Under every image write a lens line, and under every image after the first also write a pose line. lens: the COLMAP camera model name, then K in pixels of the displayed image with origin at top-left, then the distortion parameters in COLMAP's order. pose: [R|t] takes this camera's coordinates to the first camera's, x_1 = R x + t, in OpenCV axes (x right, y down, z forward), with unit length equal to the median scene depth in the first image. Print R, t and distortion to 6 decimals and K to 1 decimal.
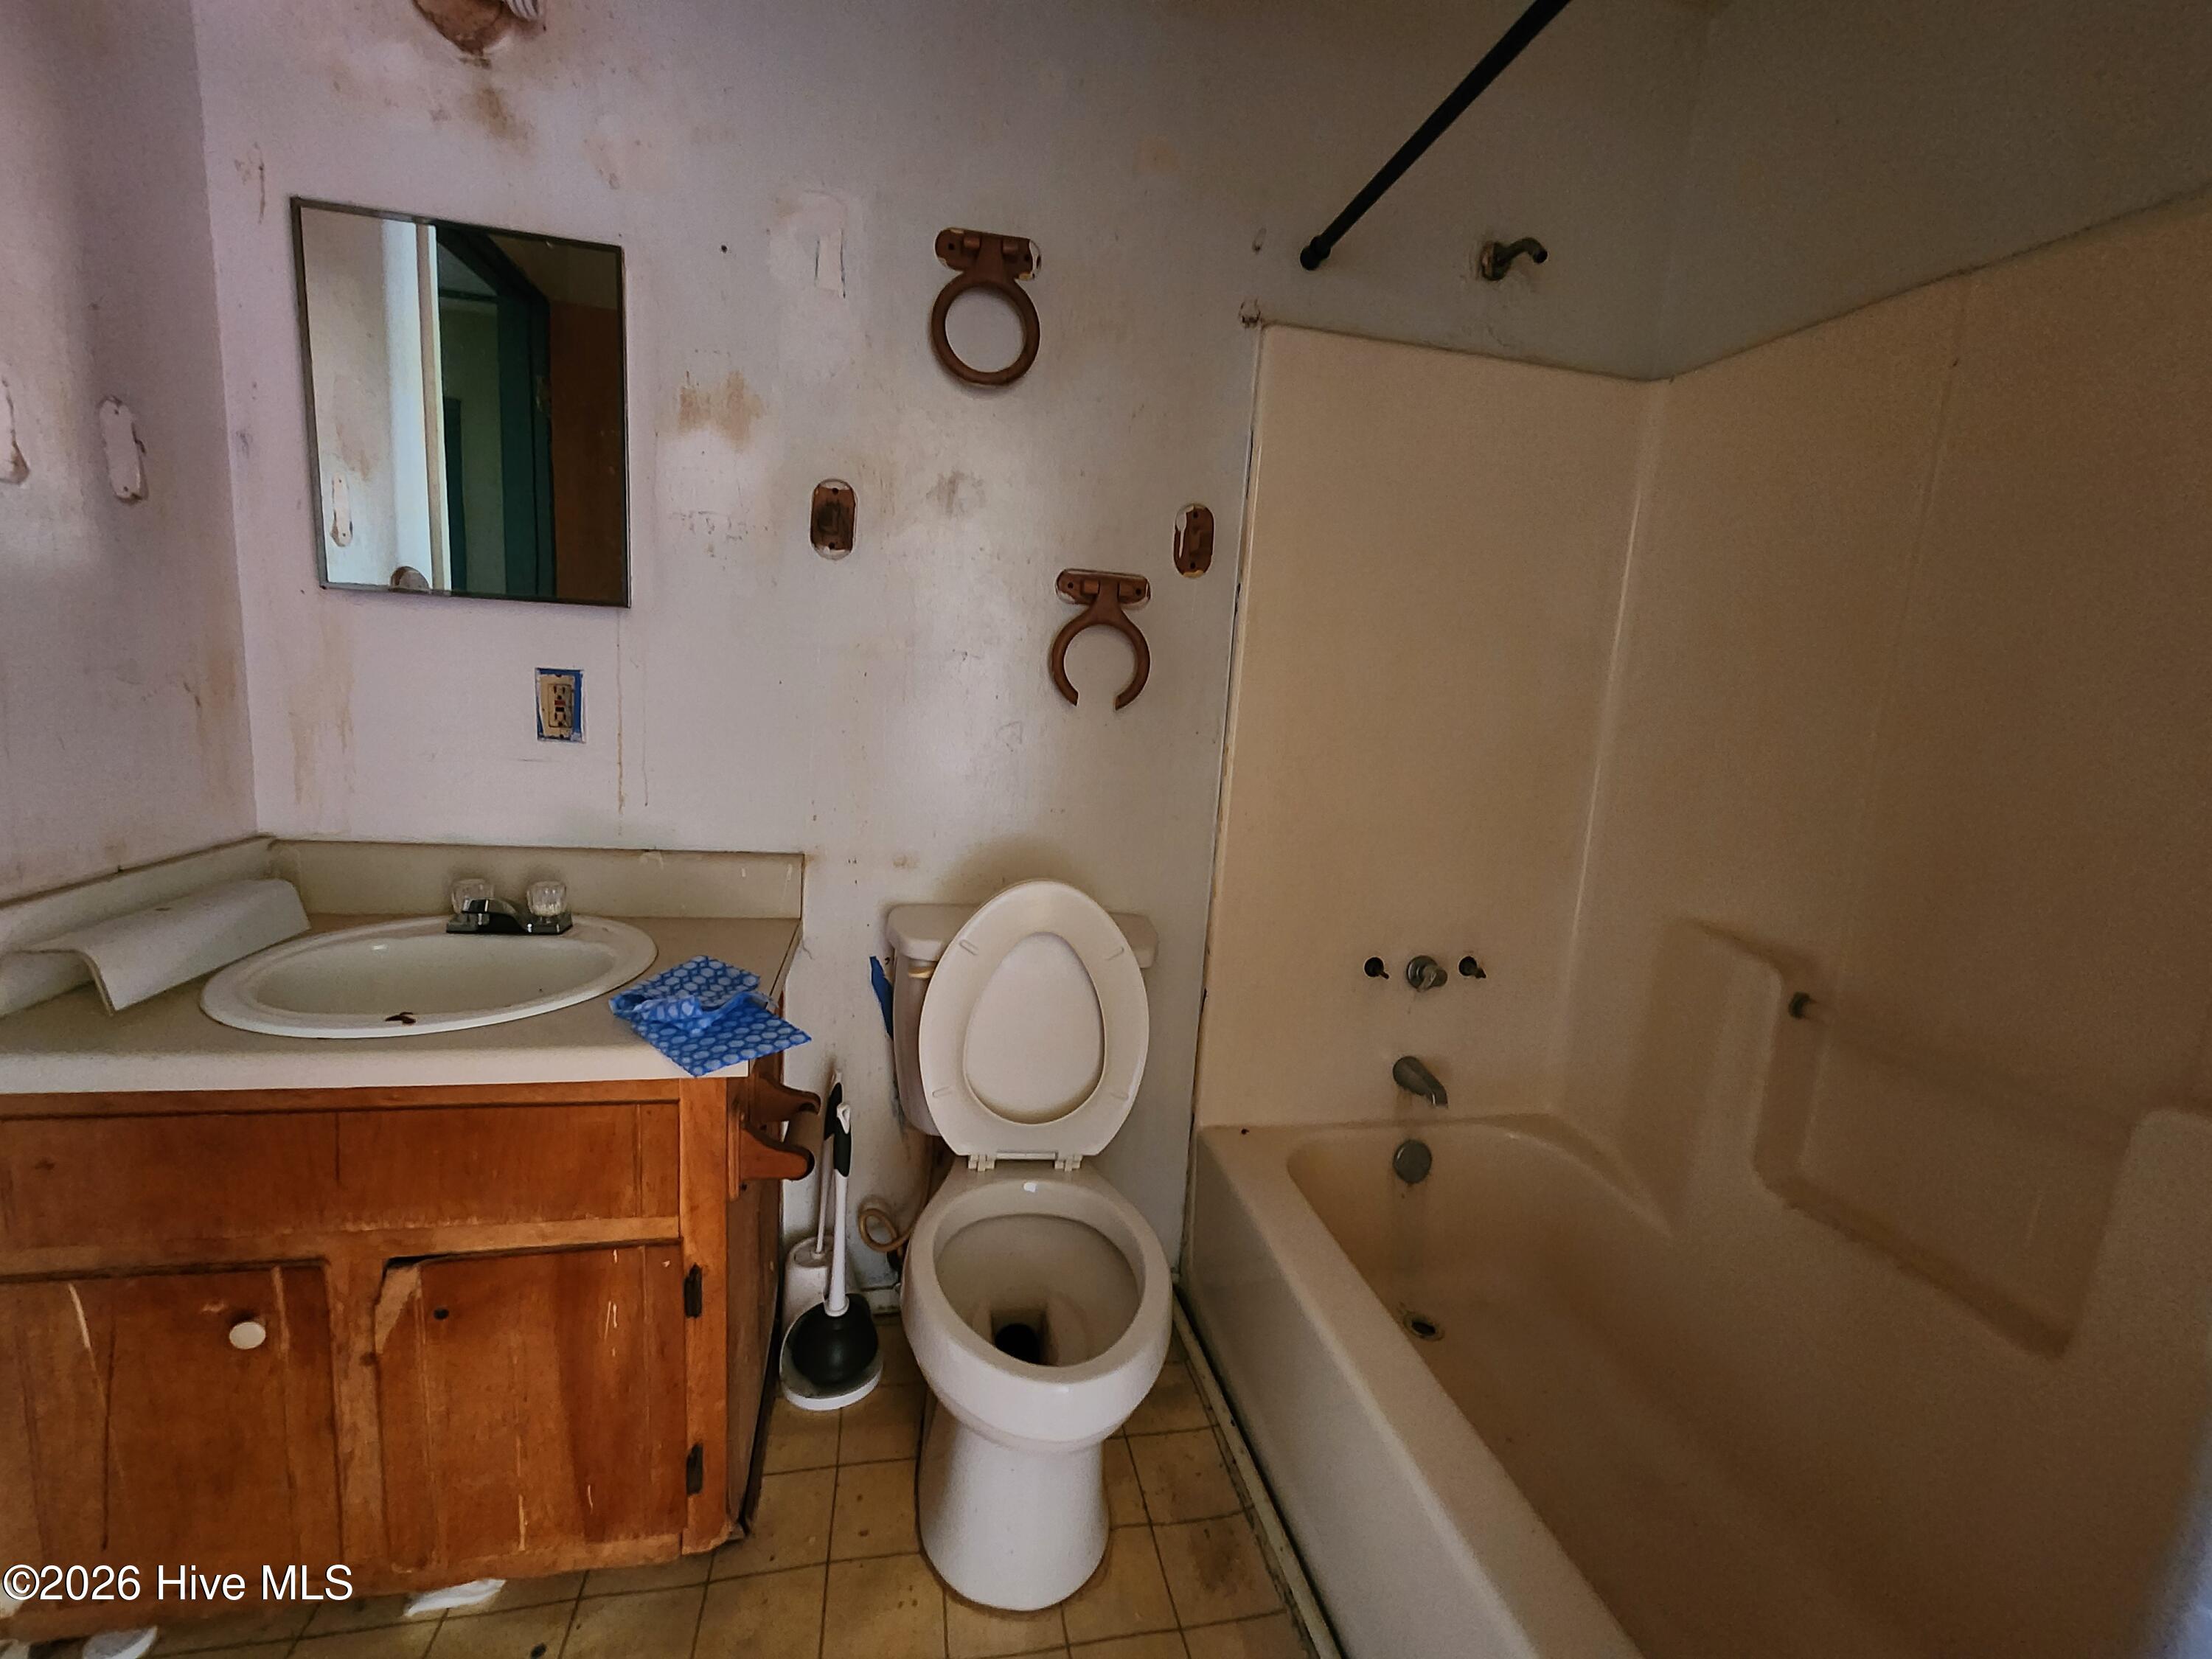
lens RADIAL K [[927.5, 0, 1106.3], [0, 927.5, 817.6], [0, 0, 1]] dist [-0.002421, 0.000324]
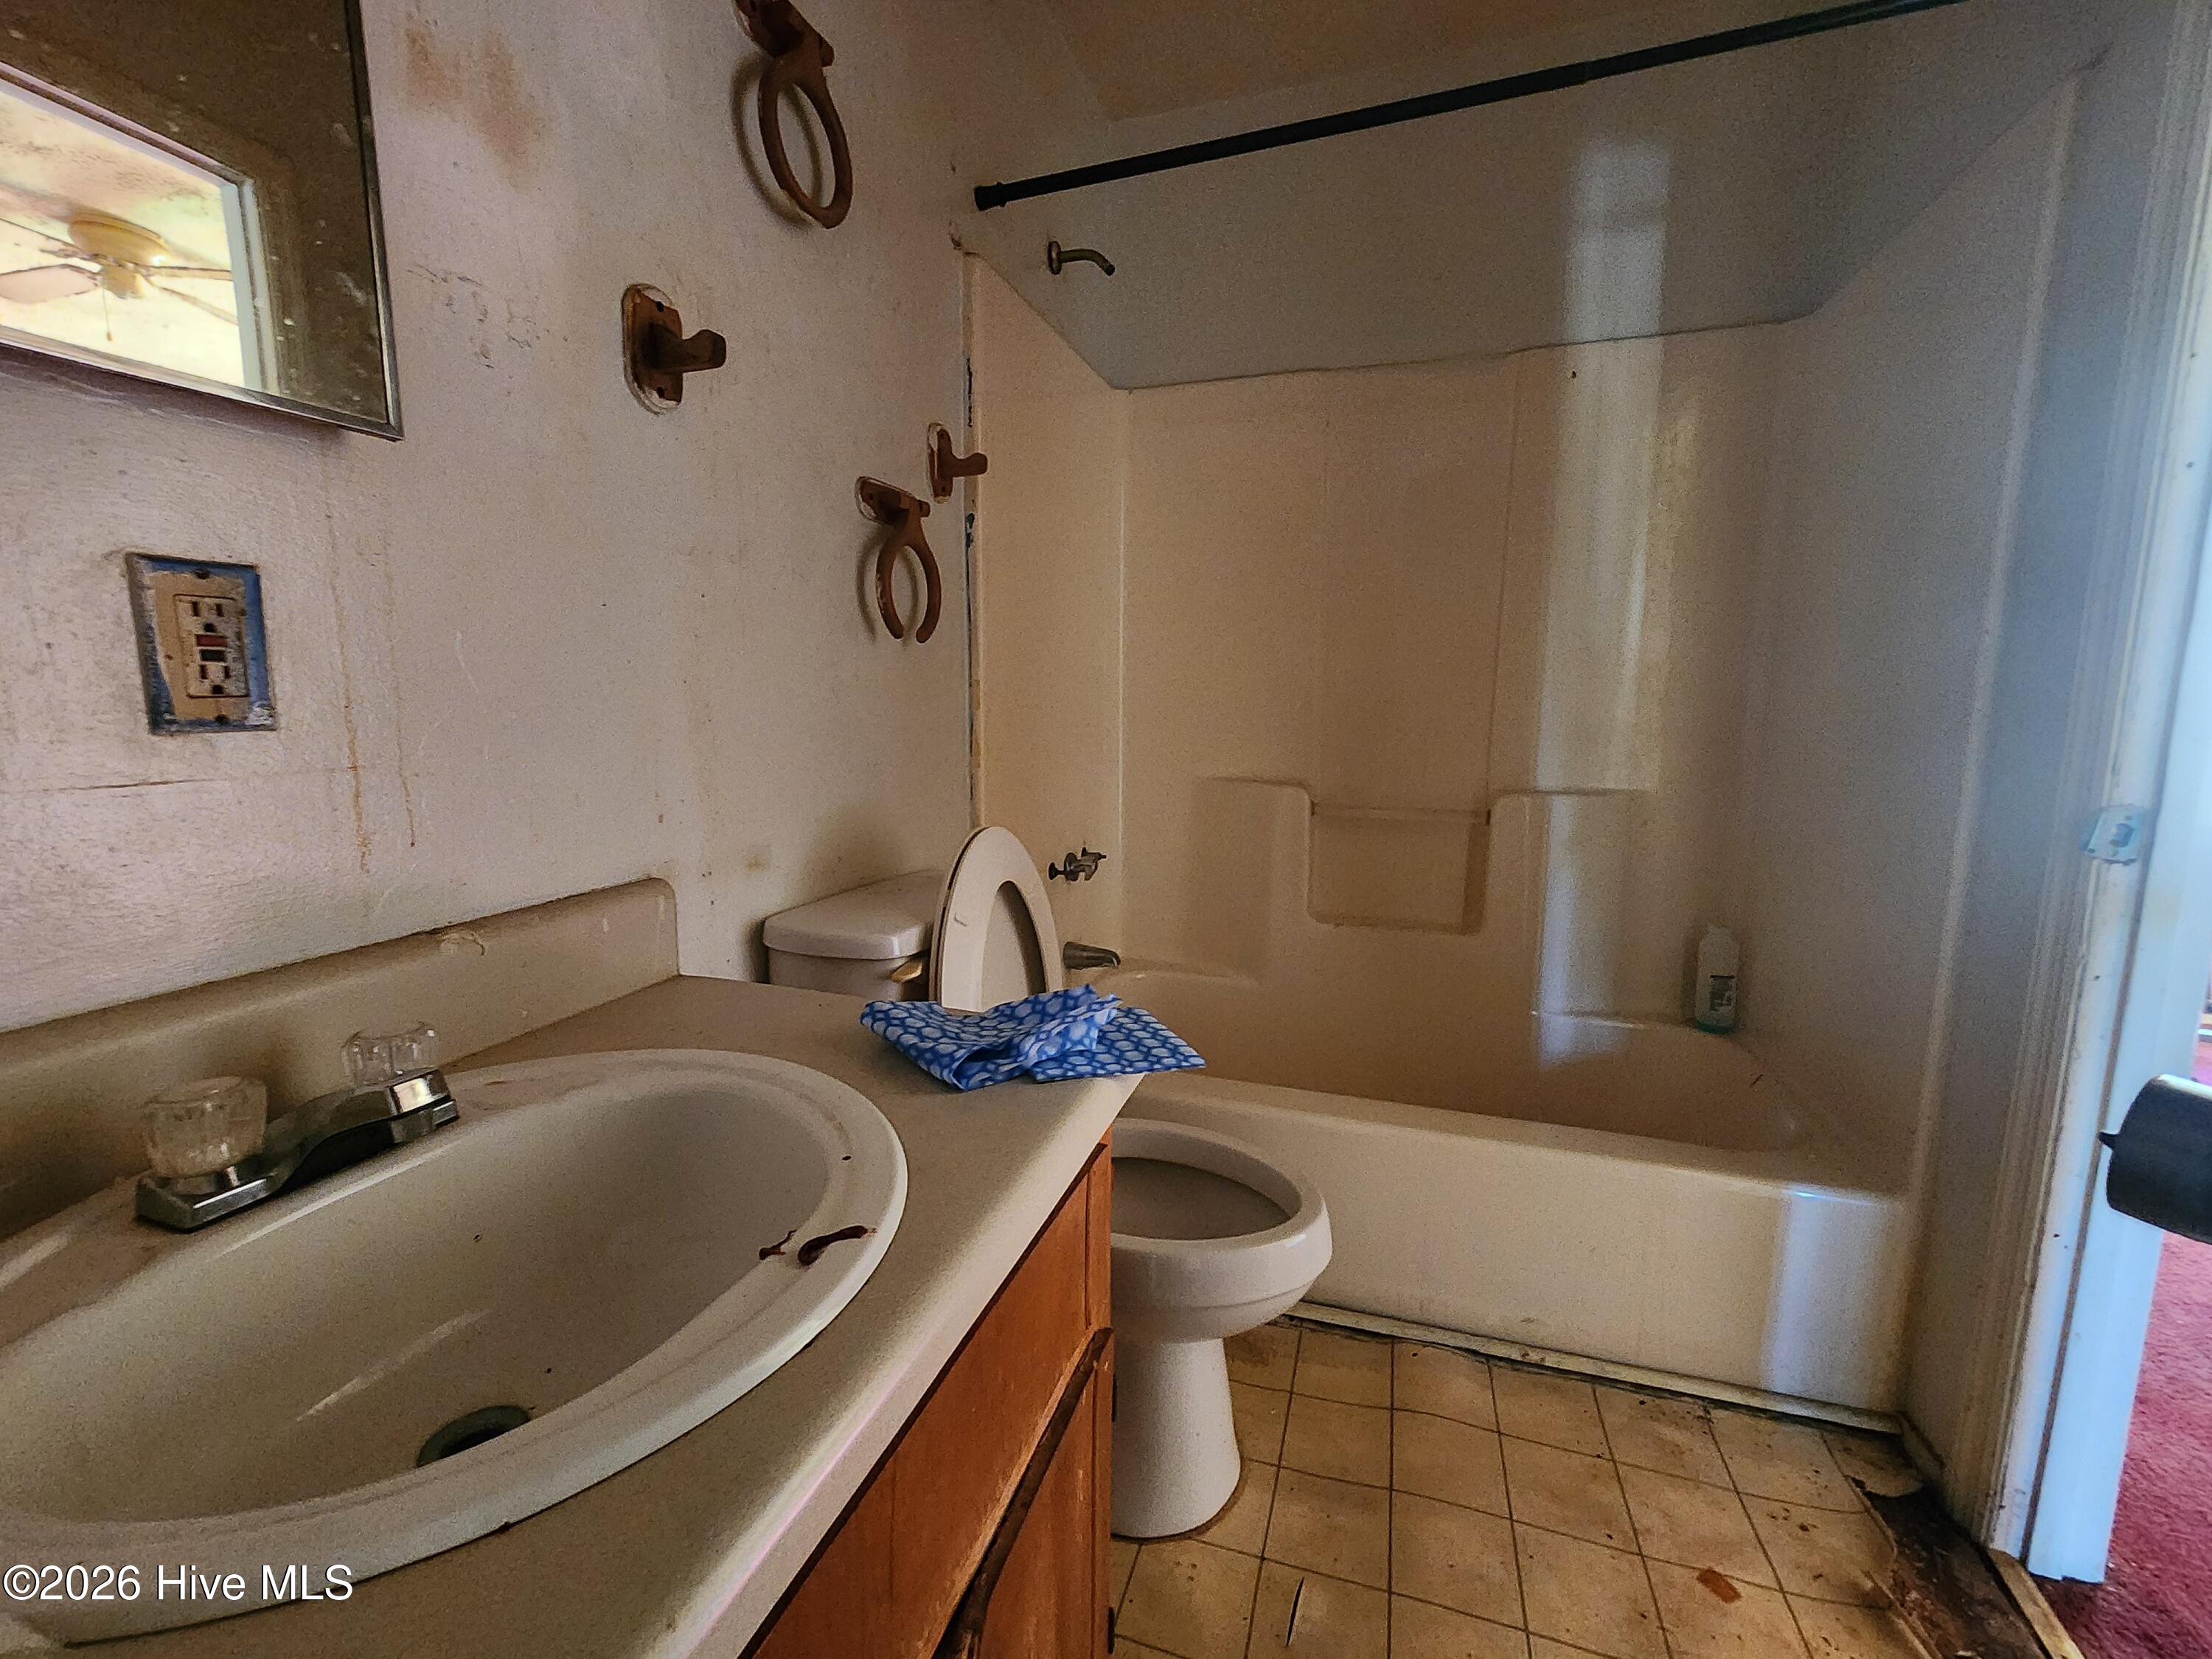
lens RADIAL K [[927.5, 0, 1106.3], [0, 927.5, 817.6], [0, 0, 1]] dist [-0.002421, 0.000324]
pose [[0.497981, -0.180378, 0.848221, -0.756260], [0.158290, 0.980602, 0.115599, -0.027474], [-0.852619, 0.076699, 0.516873, 0.430302]]
